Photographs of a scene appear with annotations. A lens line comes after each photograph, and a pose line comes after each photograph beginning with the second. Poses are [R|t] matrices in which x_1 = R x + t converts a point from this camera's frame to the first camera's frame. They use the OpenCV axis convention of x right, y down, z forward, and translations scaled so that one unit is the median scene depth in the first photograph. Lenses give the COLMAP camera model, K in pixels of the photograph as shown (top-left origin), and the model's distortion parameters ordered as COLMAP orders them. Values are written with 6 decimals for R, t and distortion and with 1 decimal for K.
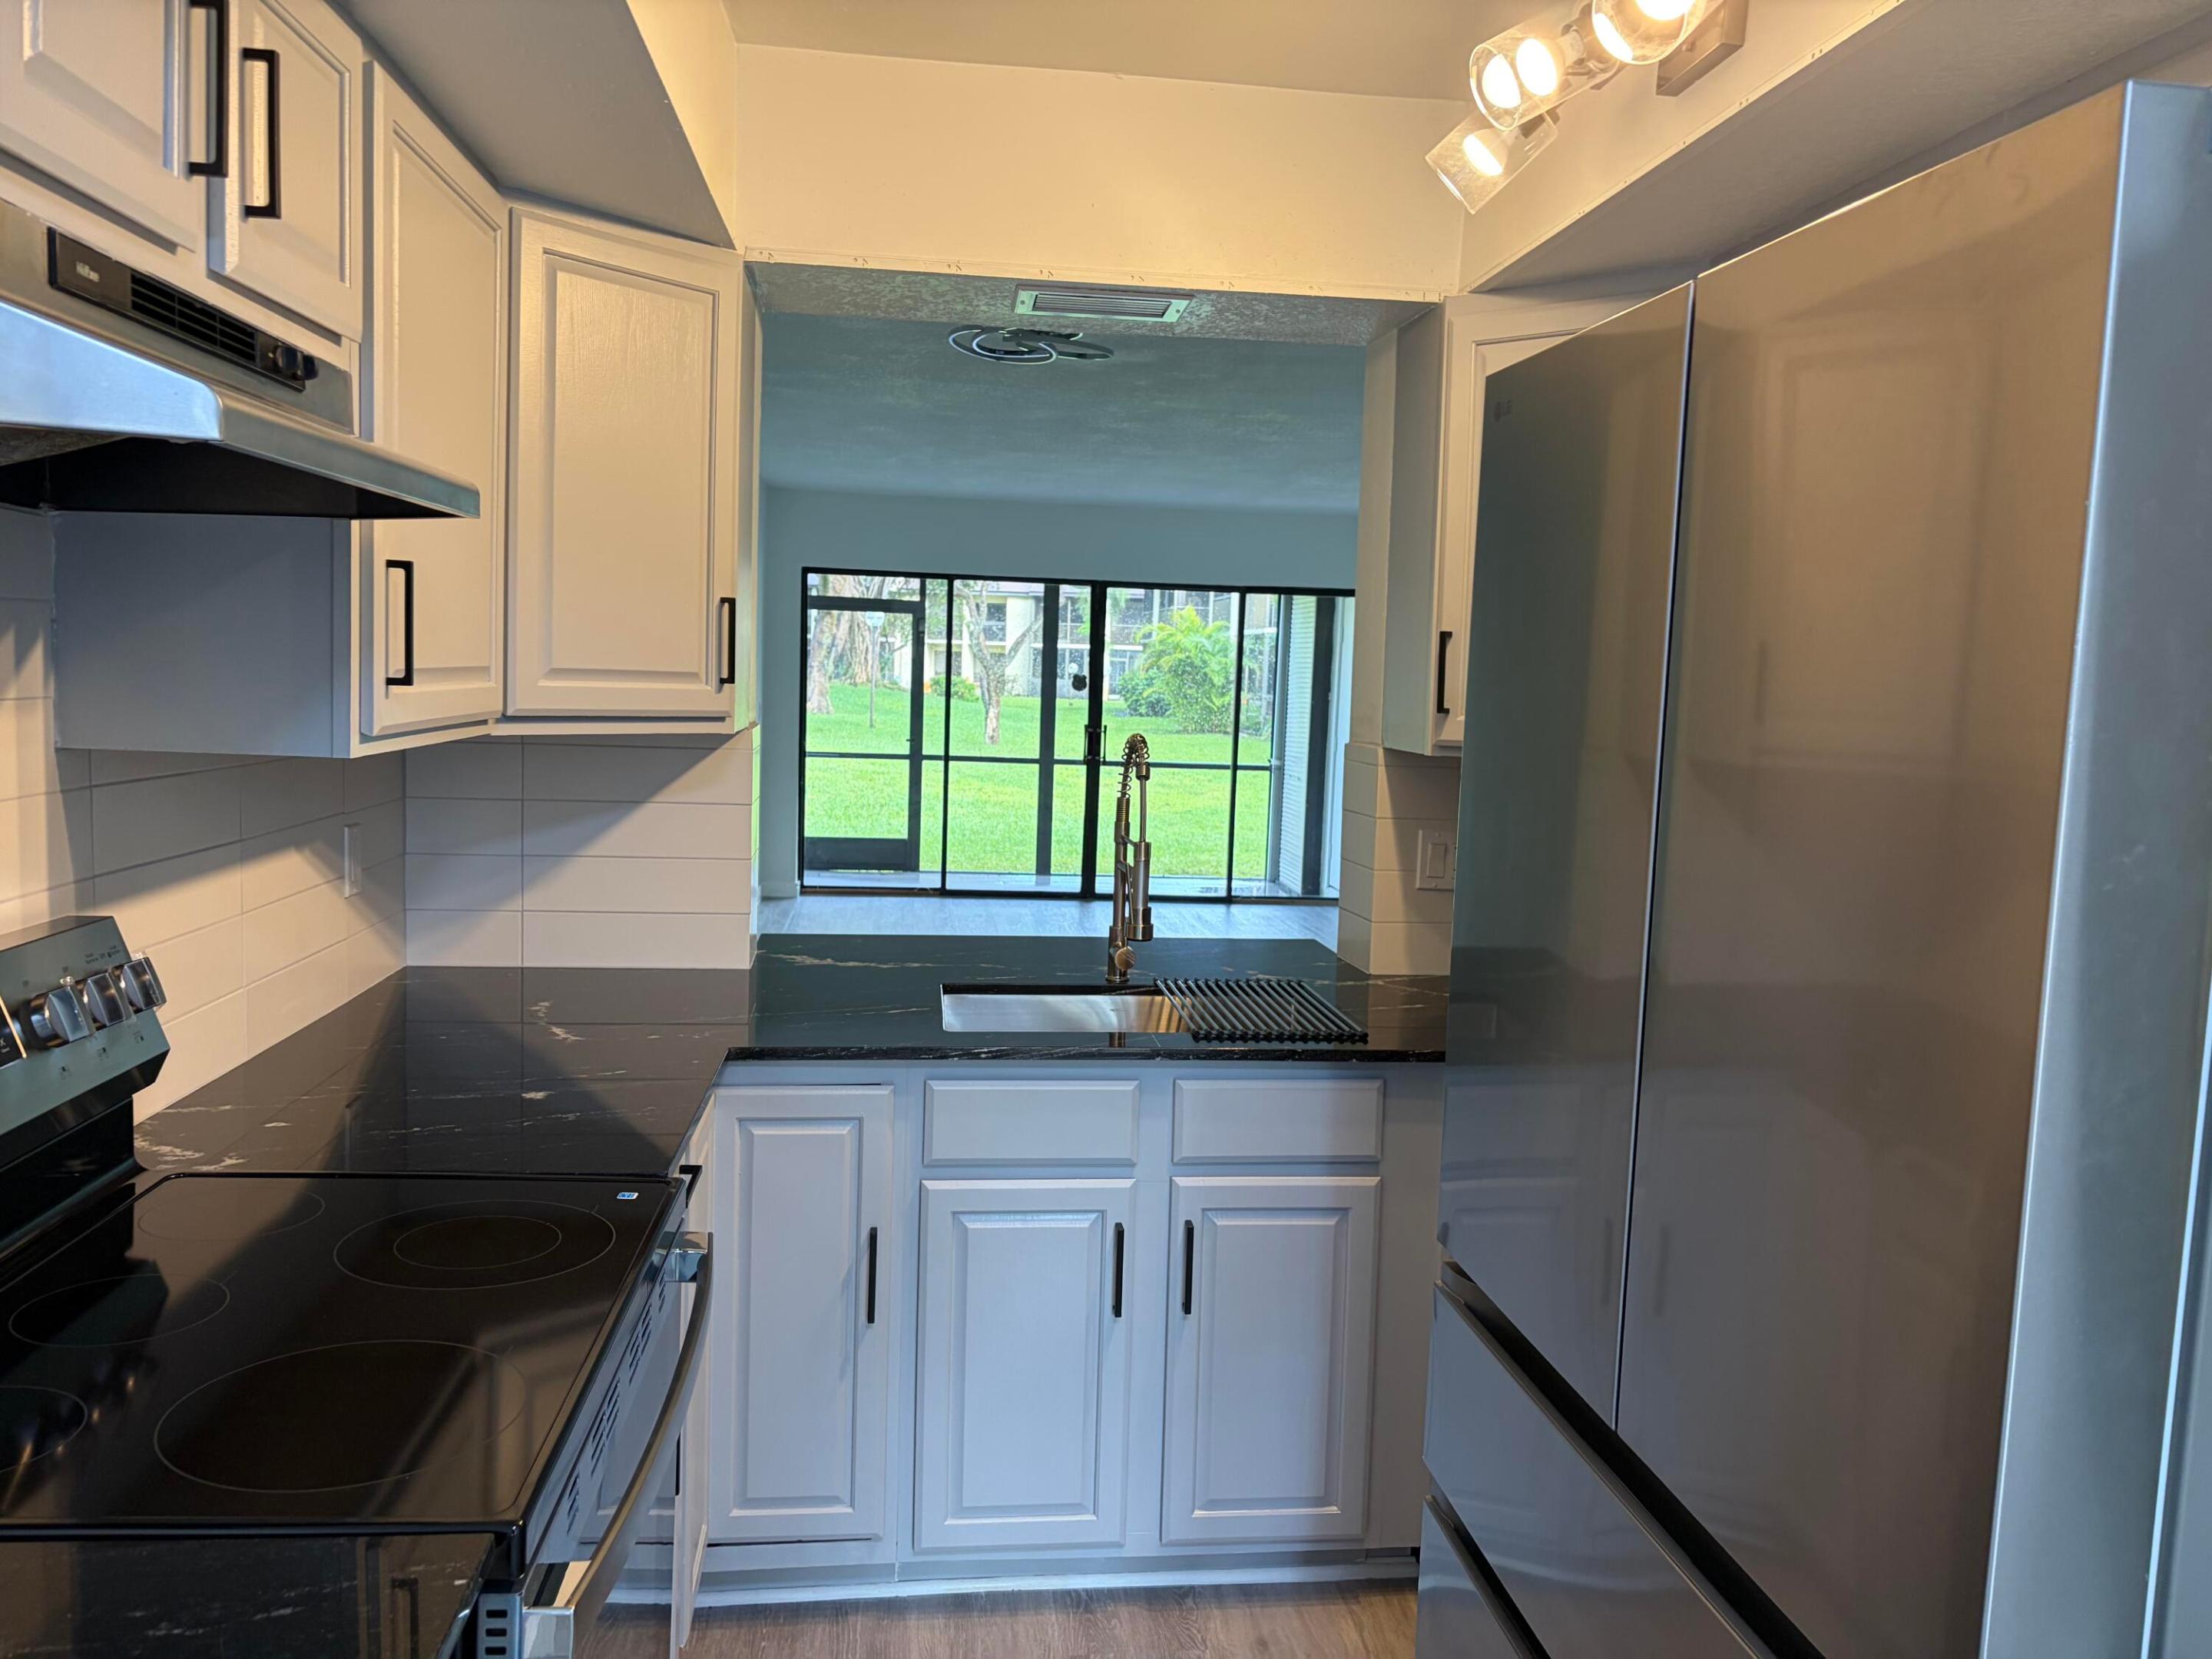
lens RADIAL K [[1657.5, 0, 1097.3], [0, 1657.5, 820.7], [0, 0, 1]] dist [0.054653, -0.072900]
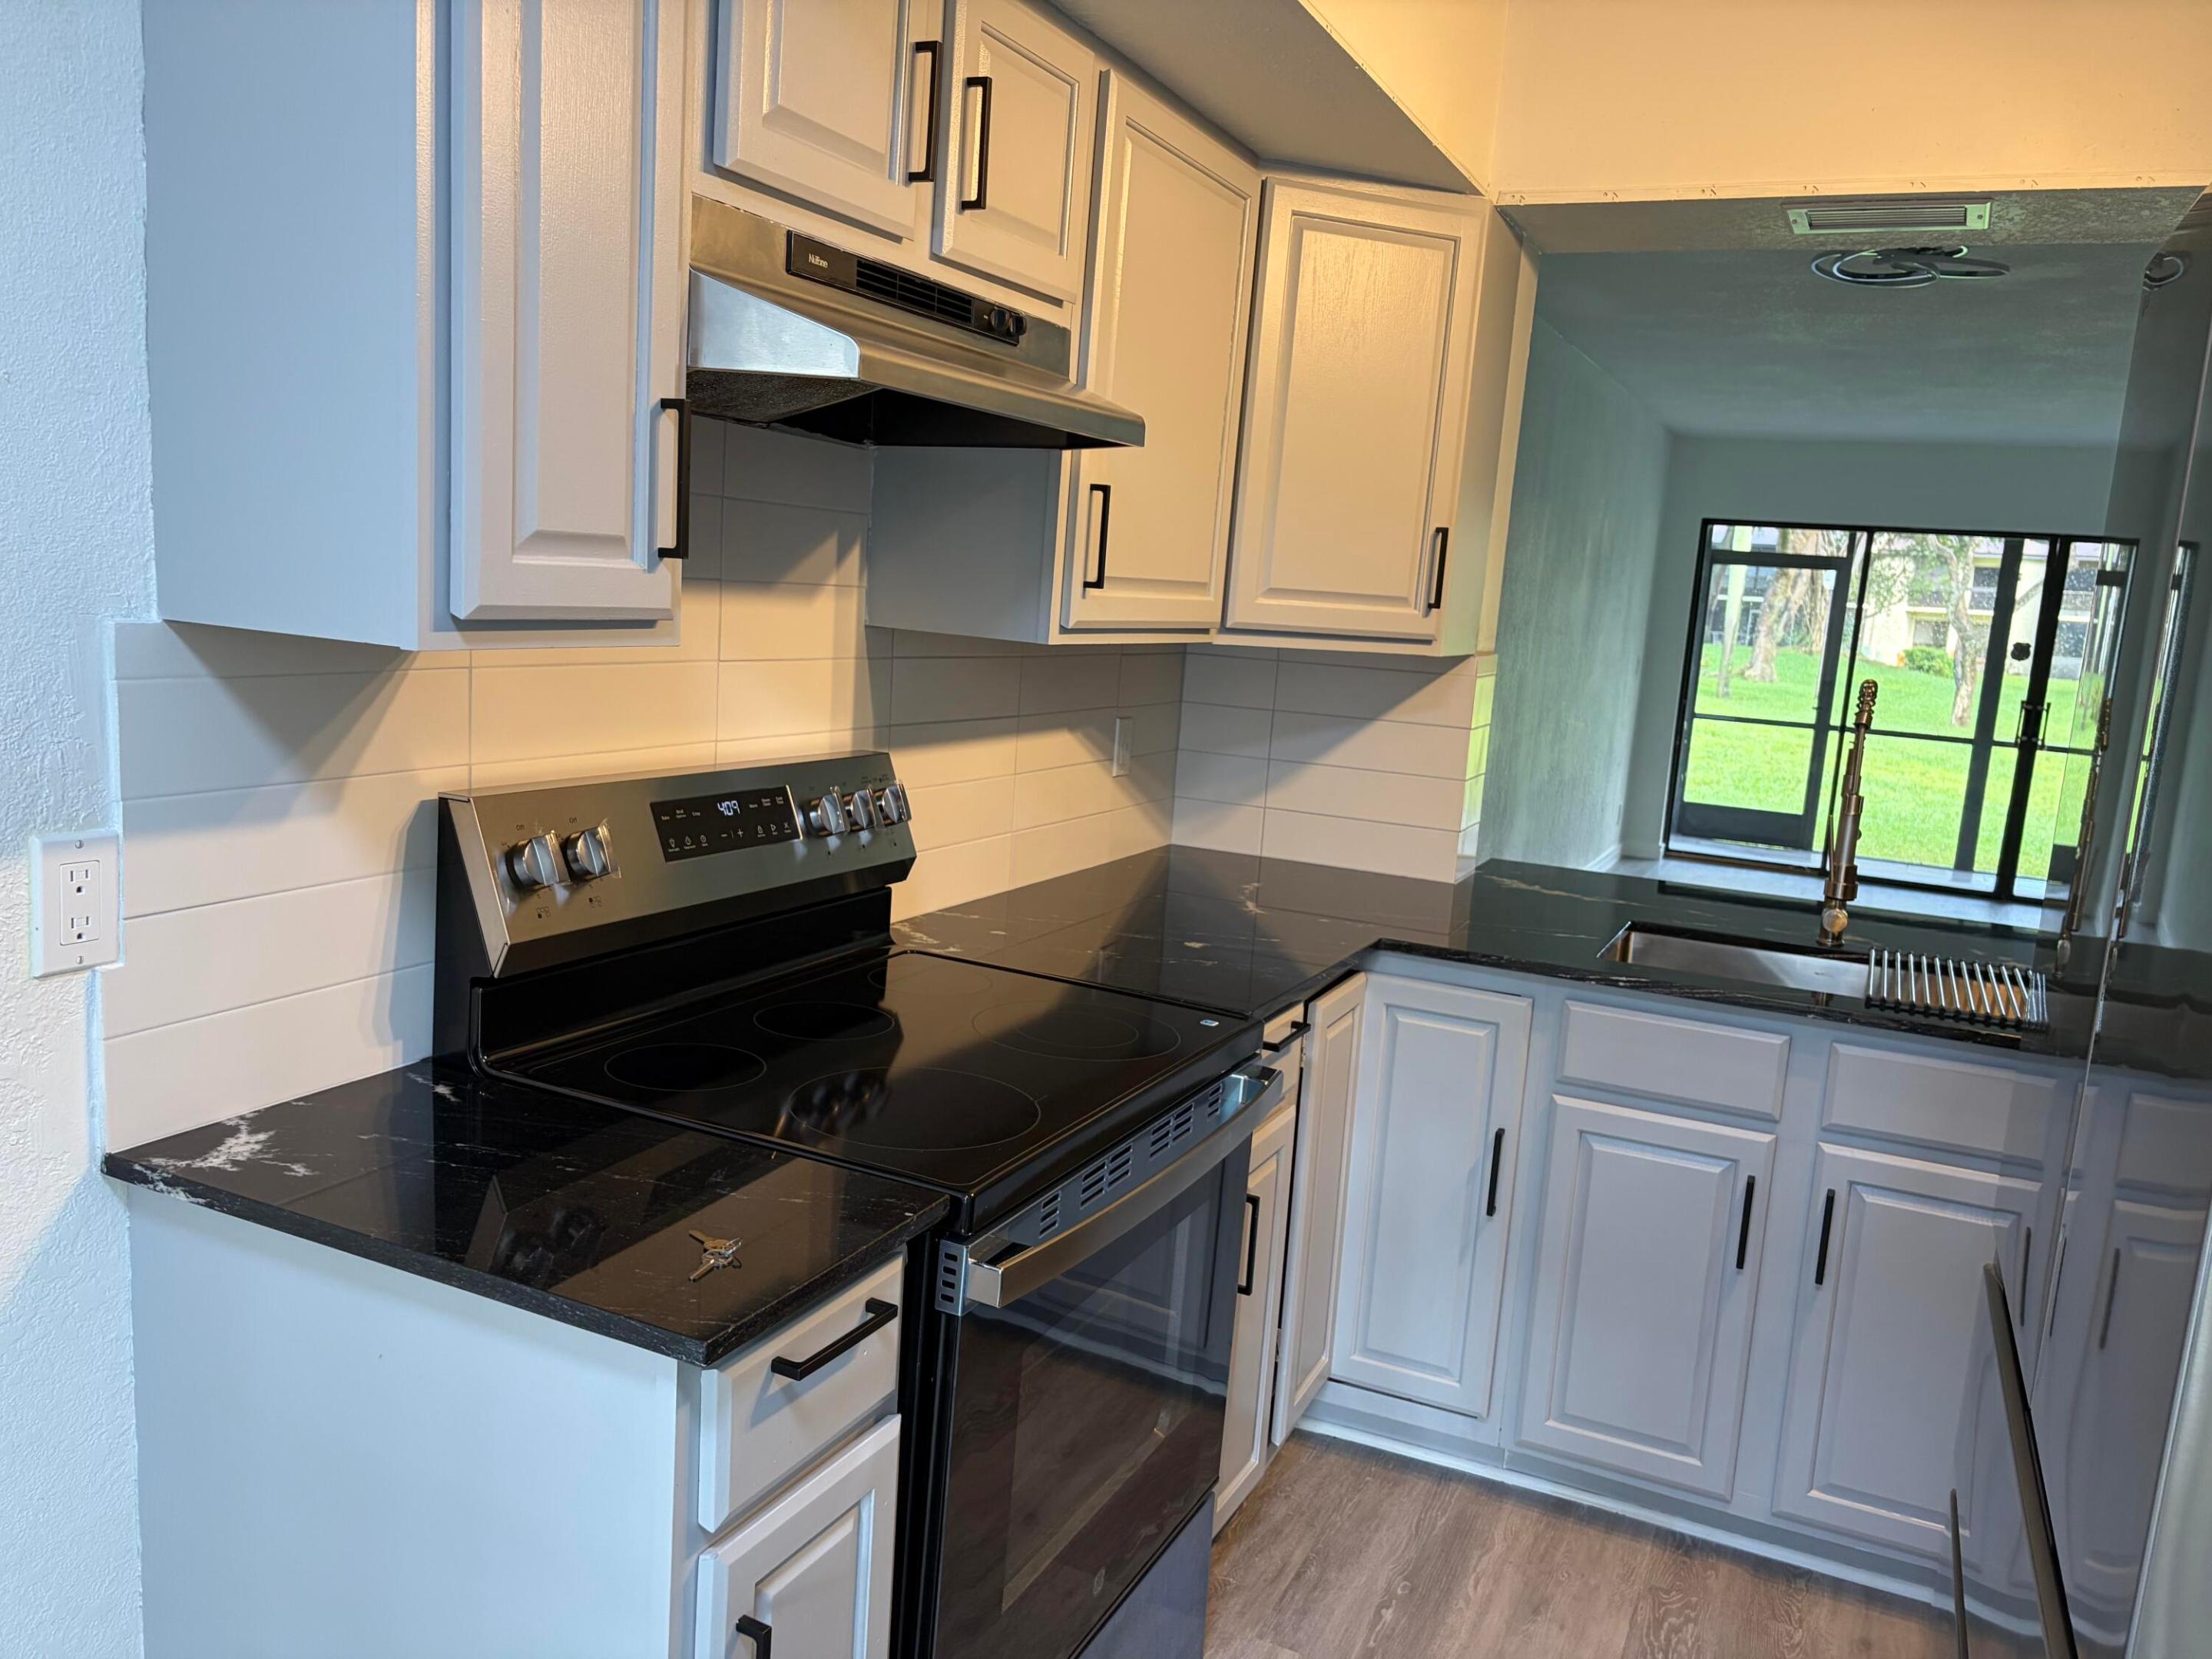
lens RADIAL K [[1669.6, 0, 1111.4], [0, 1669.6, 839.9], [0, 0, 1]] dist [0.061163, -0.076243]
pose [[0.854977, 0.106864, -0.507538, 0.167647], [-0.089499, 0.994263, 0.058578, 0.021611], [0.510886, -0.004659, 0.859636, -0.036785]]
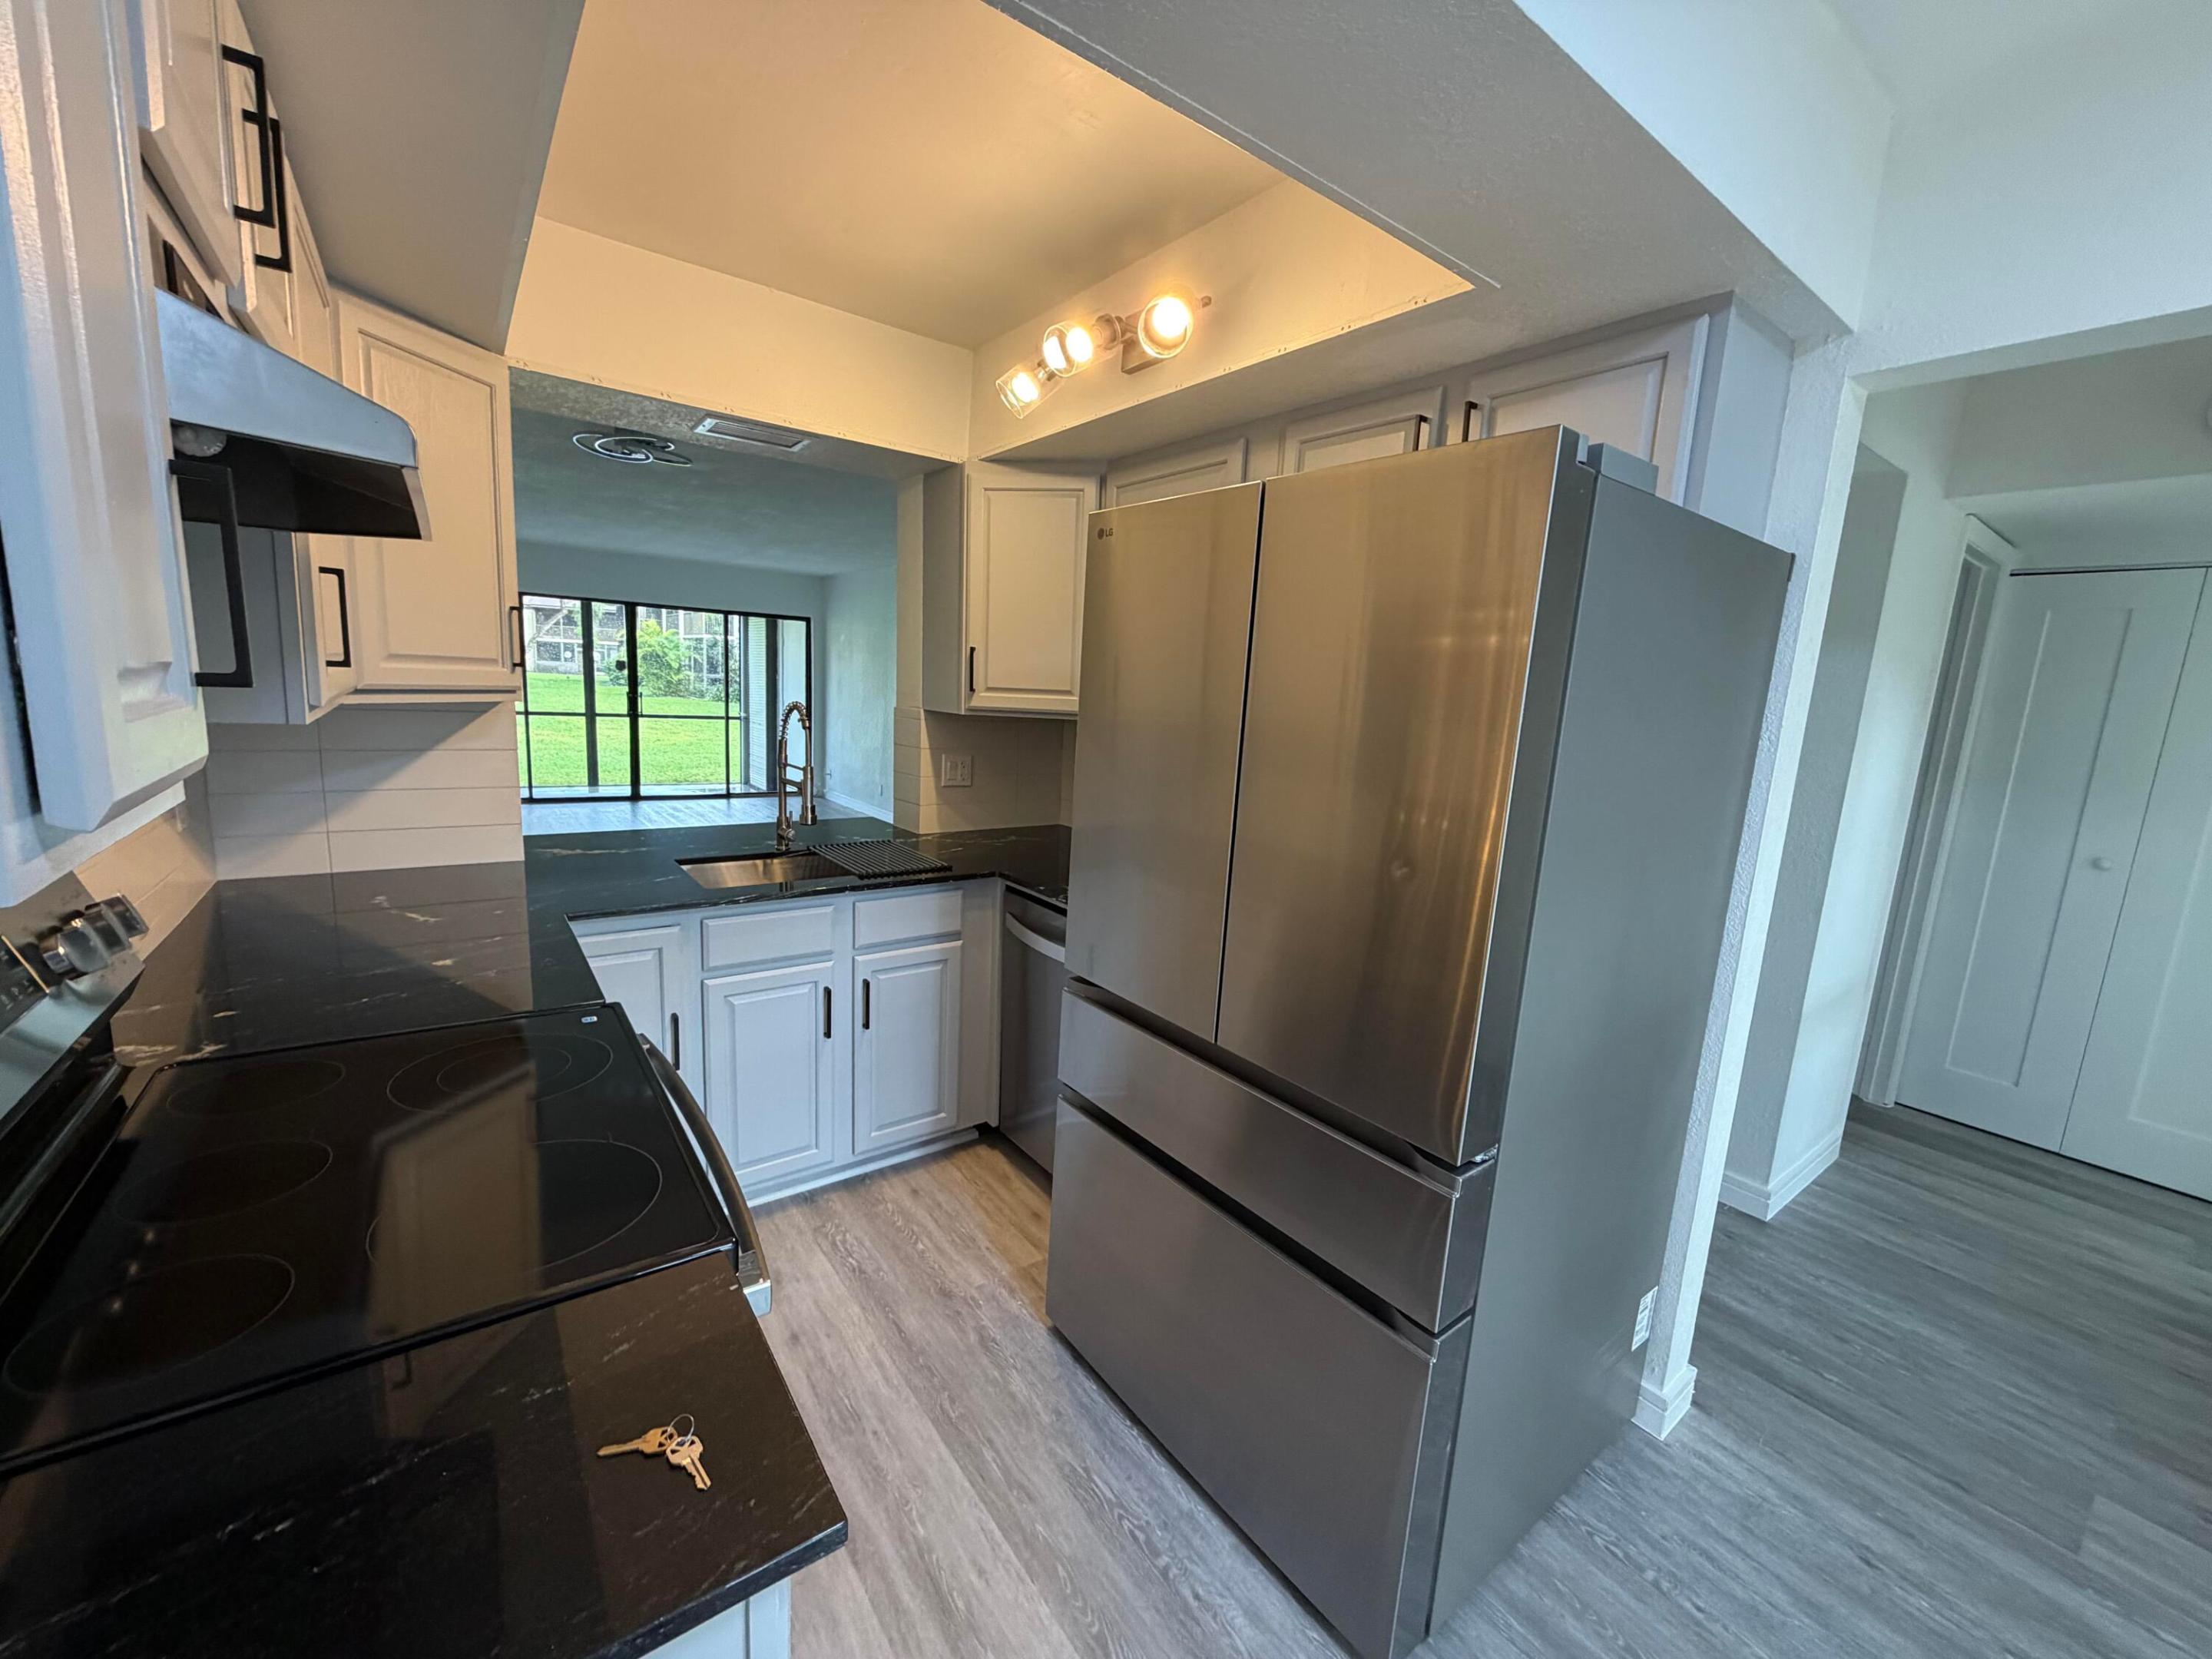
lens RADIAL K [[876.2, 0, 1101.6], [0, 876.2, 829.4], [0, 0, 1]] dist [-0.001959, 0.000483]
pose [[0.862341, -0.069756, 0.501500, -0.182257], [0.020995, 0.994539, 0.102232, -0.009060], [-0.505892, -0.077630, 0.859096, 0.077665]]
